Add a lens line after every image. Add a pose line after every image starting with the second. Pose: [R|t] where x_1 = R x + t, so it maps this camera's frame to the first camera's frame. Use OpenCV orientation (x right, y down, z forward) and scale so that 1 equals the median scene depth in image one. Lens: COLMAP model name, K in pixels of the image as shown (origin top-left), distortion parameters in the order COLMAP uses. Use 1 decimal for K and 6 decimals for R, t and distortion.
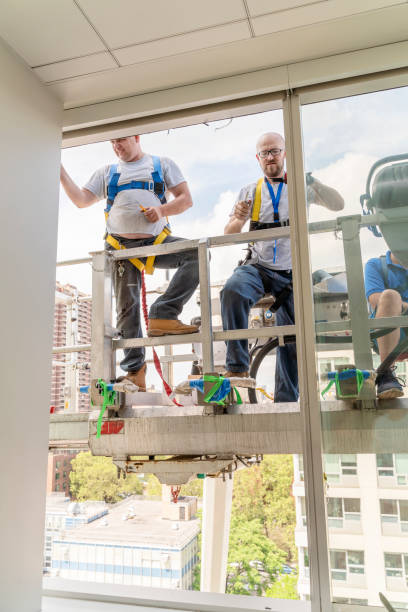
lens RADIAL K [[534.4, 0, 203.7], [0, 534.4, 286.7], [0, 0, 1]] dist [-0.003604, 0.001084]
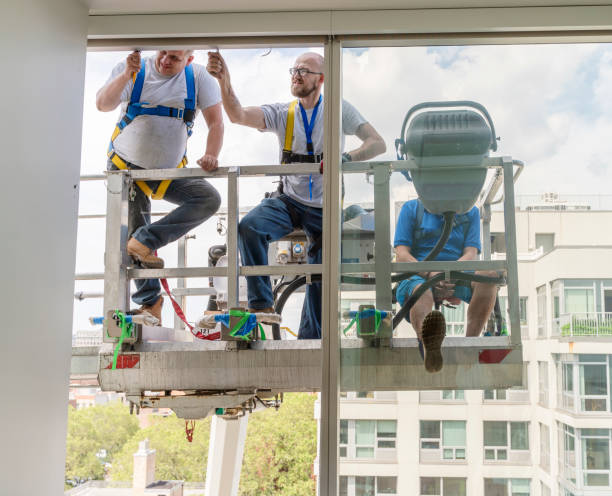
lens RADIAL K [[2037.8, 0, 306.0], [0, 2037.8, 248.0], [0, 0, 1]] dist [-0.015125, -1.122959]
pose [[0.990177, 0.046011, 0.132029, -0.346458], [-0.060083, 0.992692, 0.104659, -0.336534], [-0.126248, -0.111564, 0.985705, -2.606834]]
